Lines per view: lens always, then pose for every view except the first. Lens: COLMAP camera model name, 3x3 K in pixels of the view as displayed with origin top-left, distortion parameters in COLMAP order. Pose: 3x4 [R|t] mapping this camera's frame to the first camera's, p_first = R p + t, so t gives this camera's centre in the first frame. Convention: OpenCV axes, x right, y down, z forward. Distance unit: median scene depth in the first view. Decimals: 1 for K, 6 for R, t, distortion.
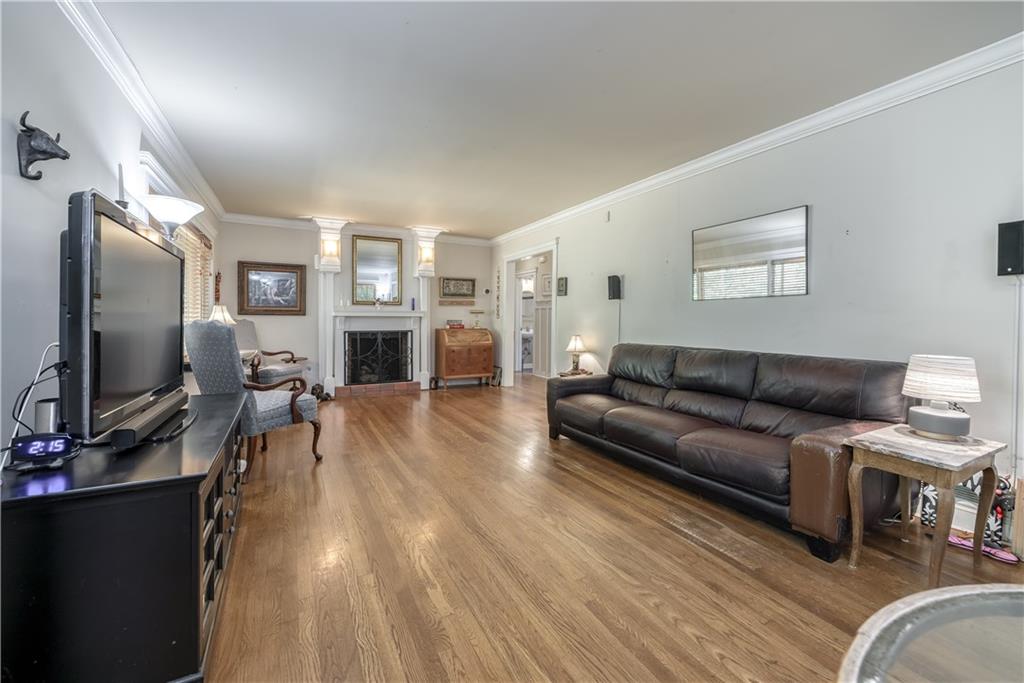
lens RADIAL K [[417.8, 0, 516.0], [0, 417.8, 315.9], [0, 0, 1]] dist [0.000253, 0.000246]
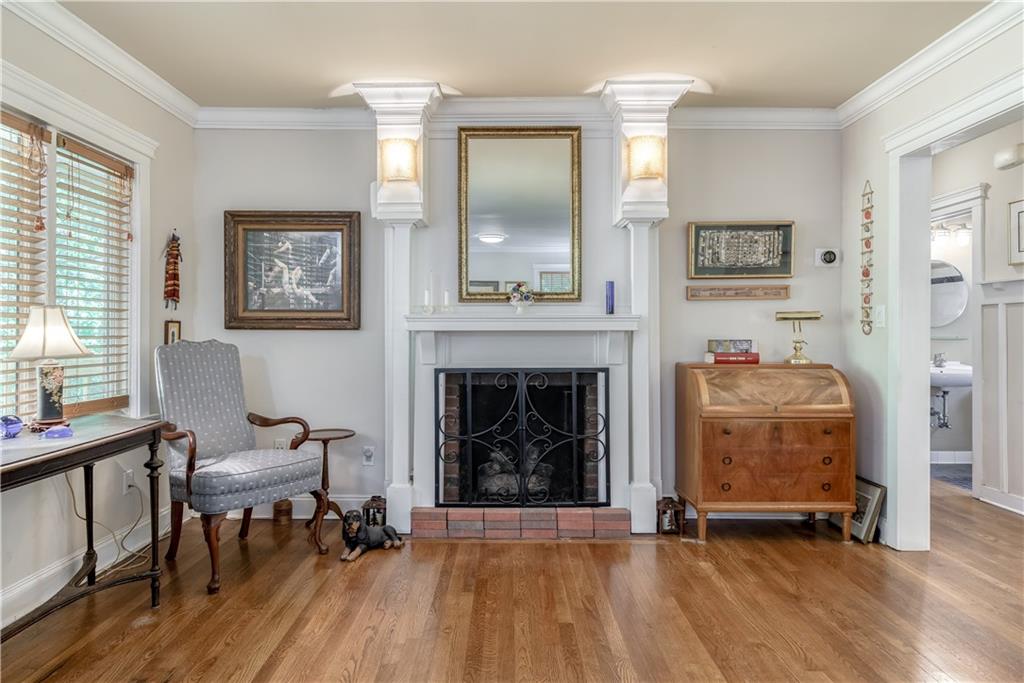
lens RADIAL K [[629.8, 0, 508.2], [0, 629.8, 326.6], [0, 0, 1]] dist [0.007963, 0.001190]
pose [[0.873777, -0.011305, -0.486196, -0.054137], [0.008062, 0.999929, -0.008762, 0.002138], [0.486261, 0.003736, 0.873806, 0.467711]]
